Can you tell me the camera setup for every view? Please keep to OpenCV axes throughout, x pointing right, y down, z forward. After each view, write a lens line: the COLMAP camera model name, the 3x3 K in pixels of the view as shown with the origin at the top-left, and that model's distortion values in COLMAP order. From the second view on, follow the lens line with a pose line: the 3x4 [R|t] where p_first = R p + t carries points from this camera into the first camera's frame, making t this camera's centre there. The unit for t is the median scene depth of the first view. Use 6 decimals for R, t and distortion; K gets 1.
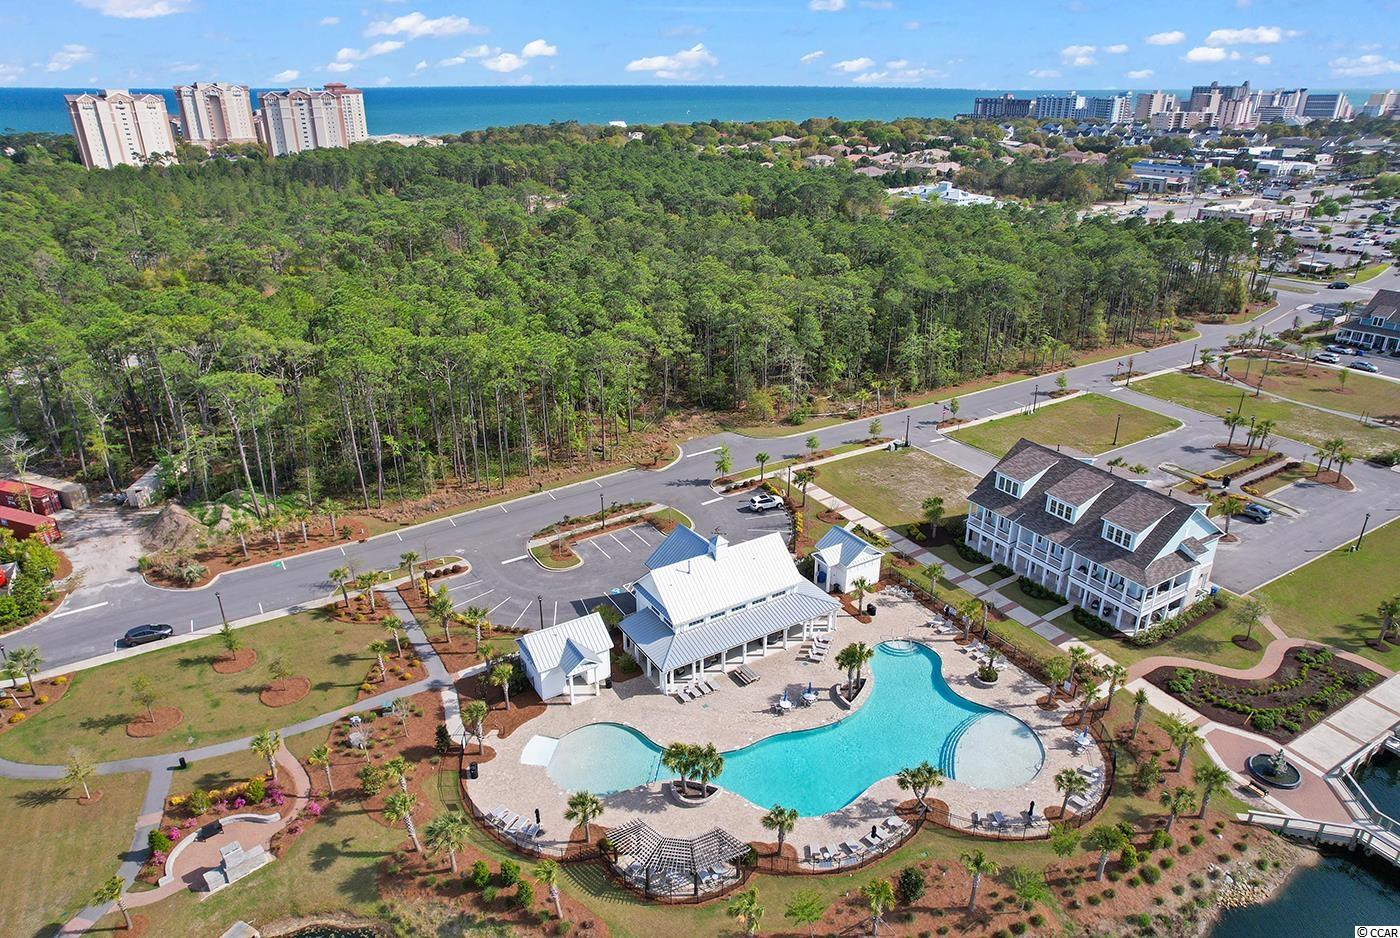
lens RADIAL K [[893.1, 0, 700.0], [0, 893.1, 469.0], [0, 0, 1]] dist [-0.082097, 0.073840]
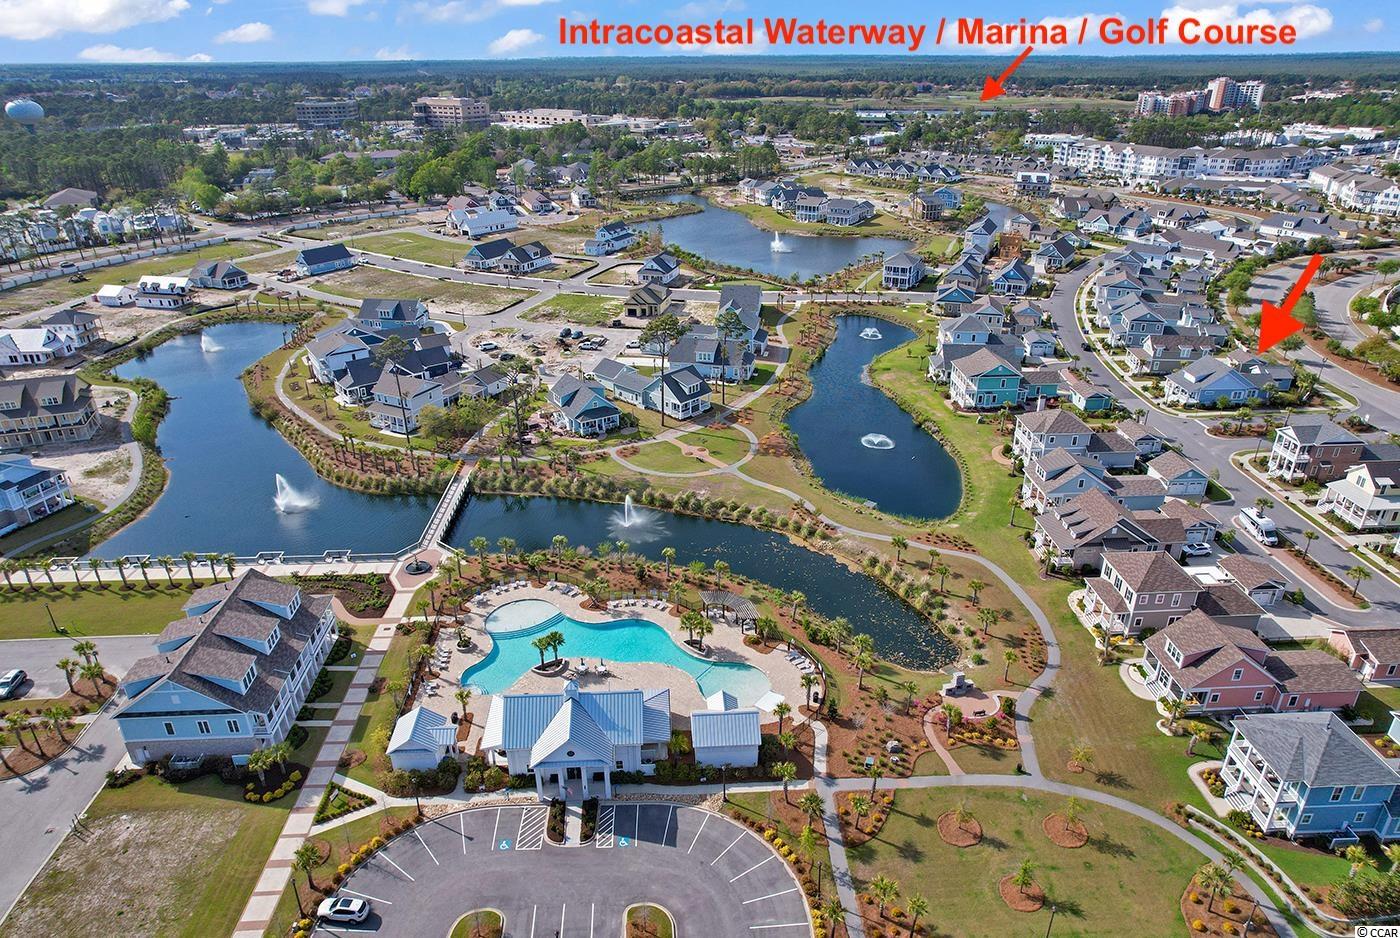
lens RADIAL K [[893.1, 0, 700.0], [0, 893.1, 469.0], [0, 0, 1]] dist [-0.082097, 0.073840]
pose [[-0.878539, -0.201434, 0.433120, -0.346009], [0.197584, 0.672281, 0.713441, -0.544917], [-0.434890, 0.712364, -0.550825, 0.861543]]
